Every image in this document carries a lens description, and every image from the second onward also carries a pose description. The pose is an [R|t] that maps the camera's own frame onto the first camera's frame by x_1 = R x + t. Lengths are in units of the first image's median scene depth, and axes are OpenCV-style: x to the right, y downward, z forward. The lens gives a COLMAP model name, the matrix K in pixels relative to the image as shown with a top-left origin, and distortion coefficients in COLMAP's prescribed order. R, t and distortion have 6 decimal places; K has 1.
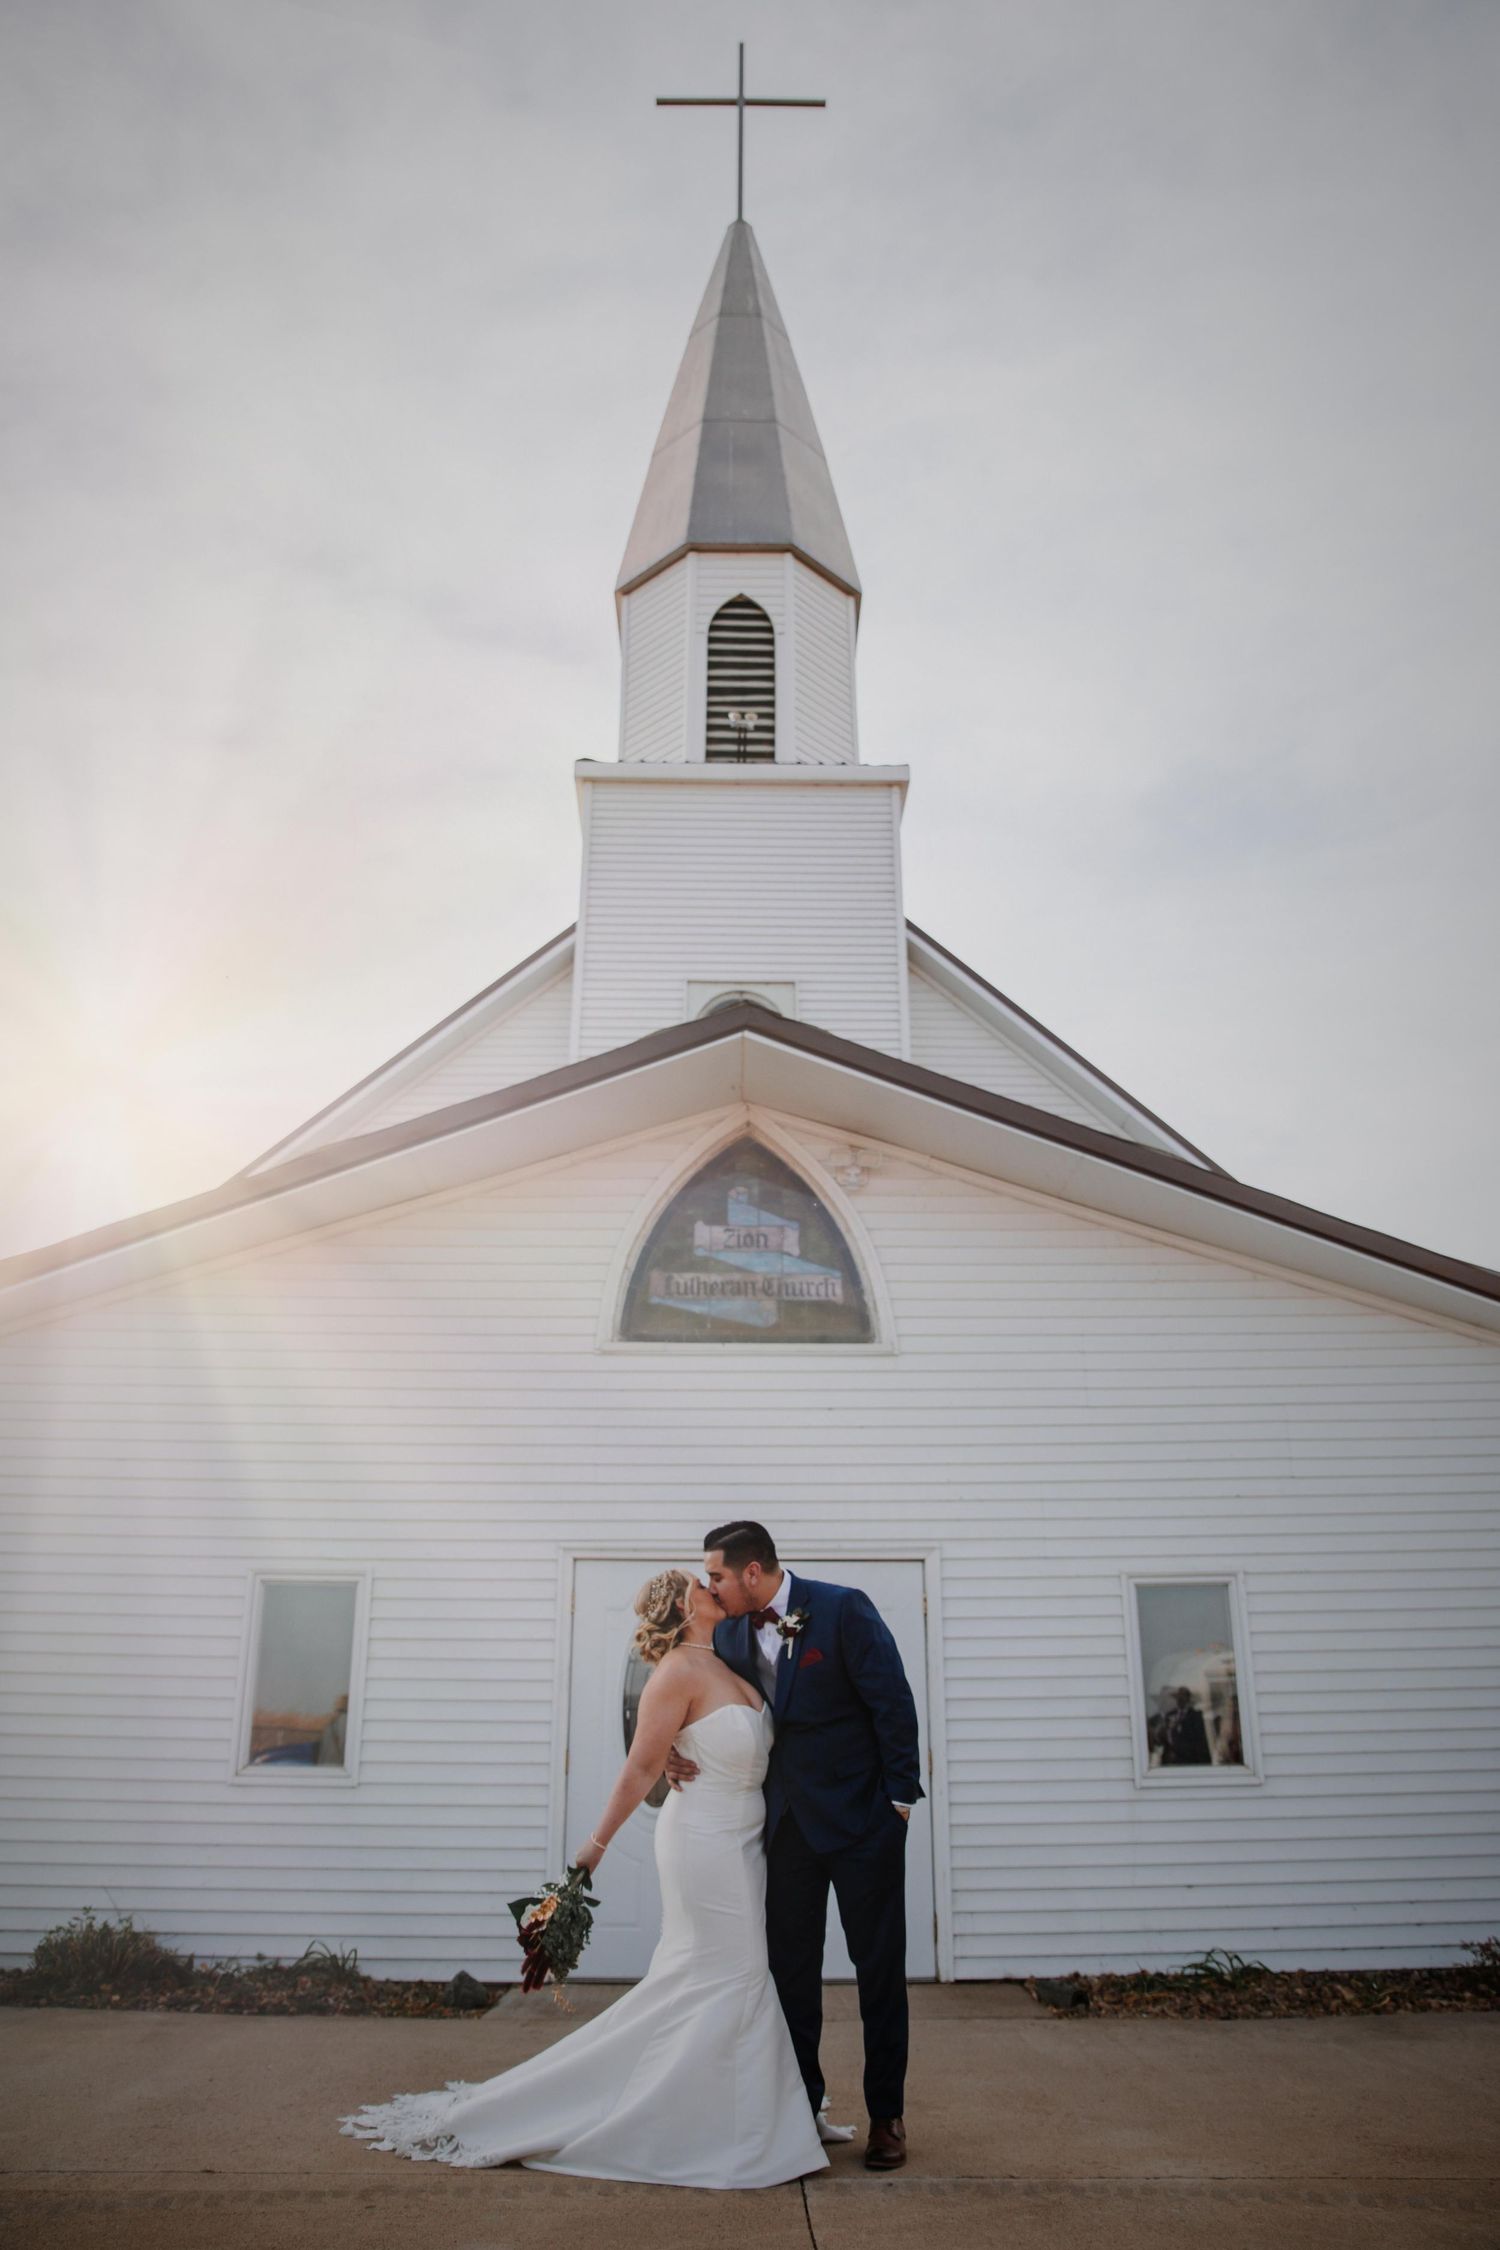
lens RADIAL K [[1682.1, 0, 757.7], [0, 1682.1, 1035.5], [0, 0, 1]] dist [-0.144133, 0.099506]
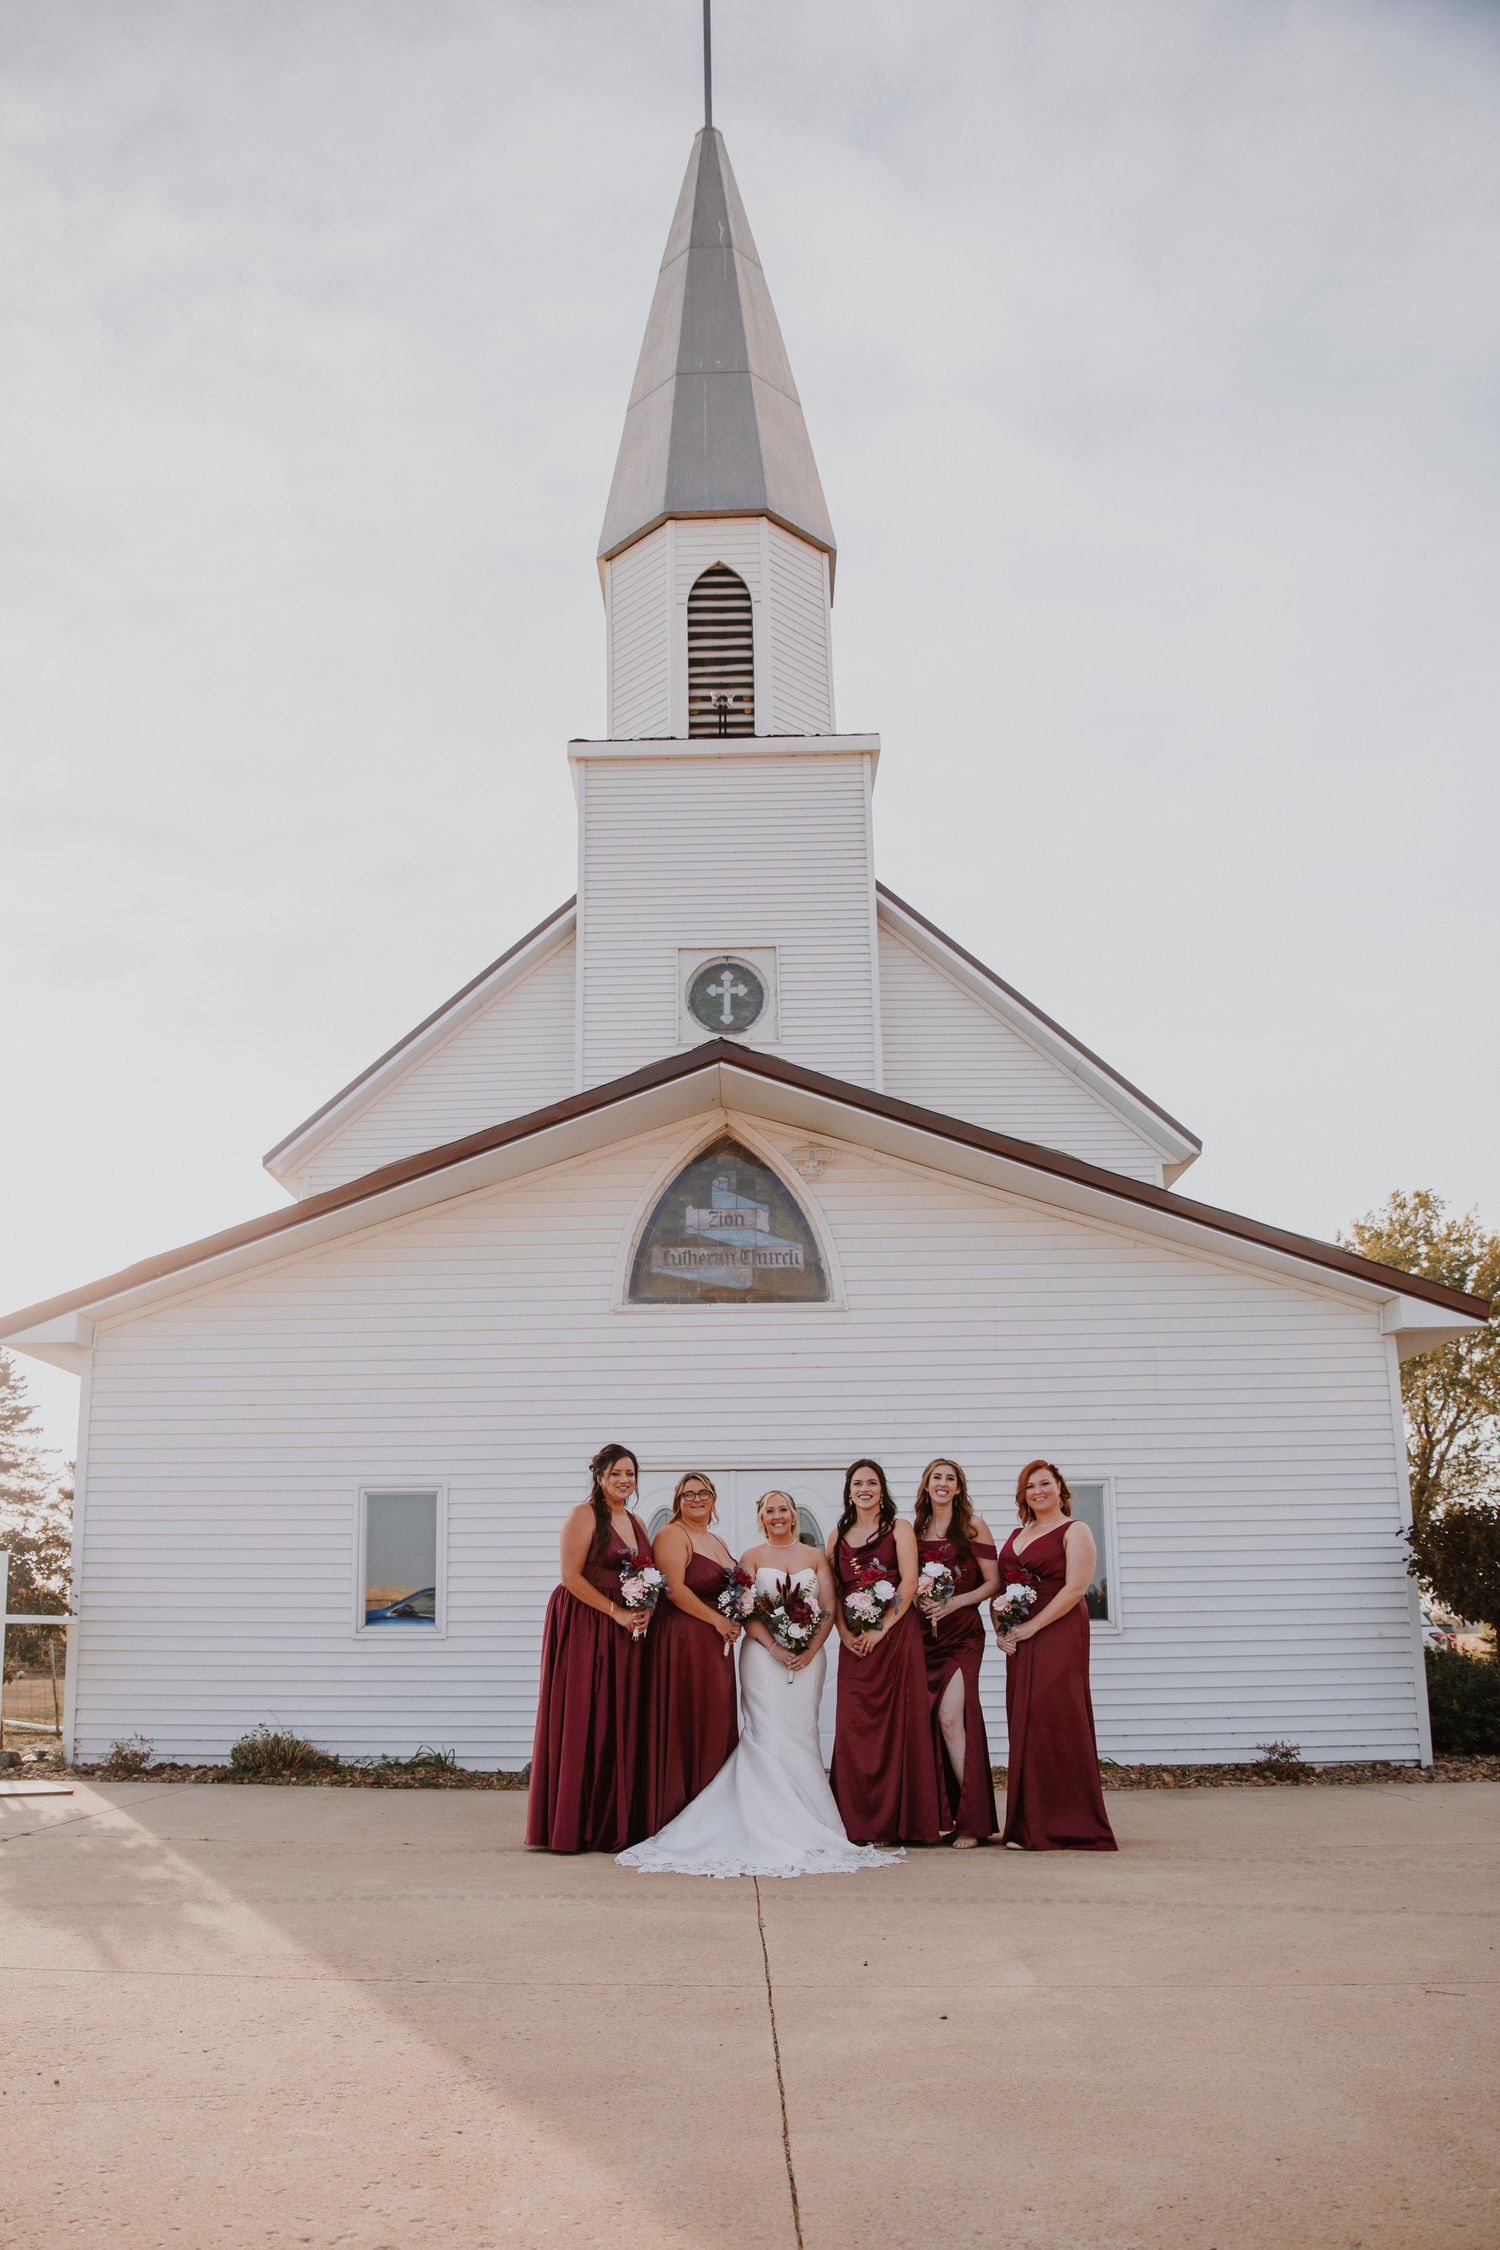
lens RADIAL K [[2065.8, 0, 643.8], [0, 2065.8, 1165.8], [0, 0, 1]] dist [-0.127108, 0.004868]
pose [[0.997251, -0.020208, -0.071286, 0.028677], [0.033017, 0.982491, 0.183363, -0.138406], [0.066332, -0.185213, 0.980457, -0.348628]]
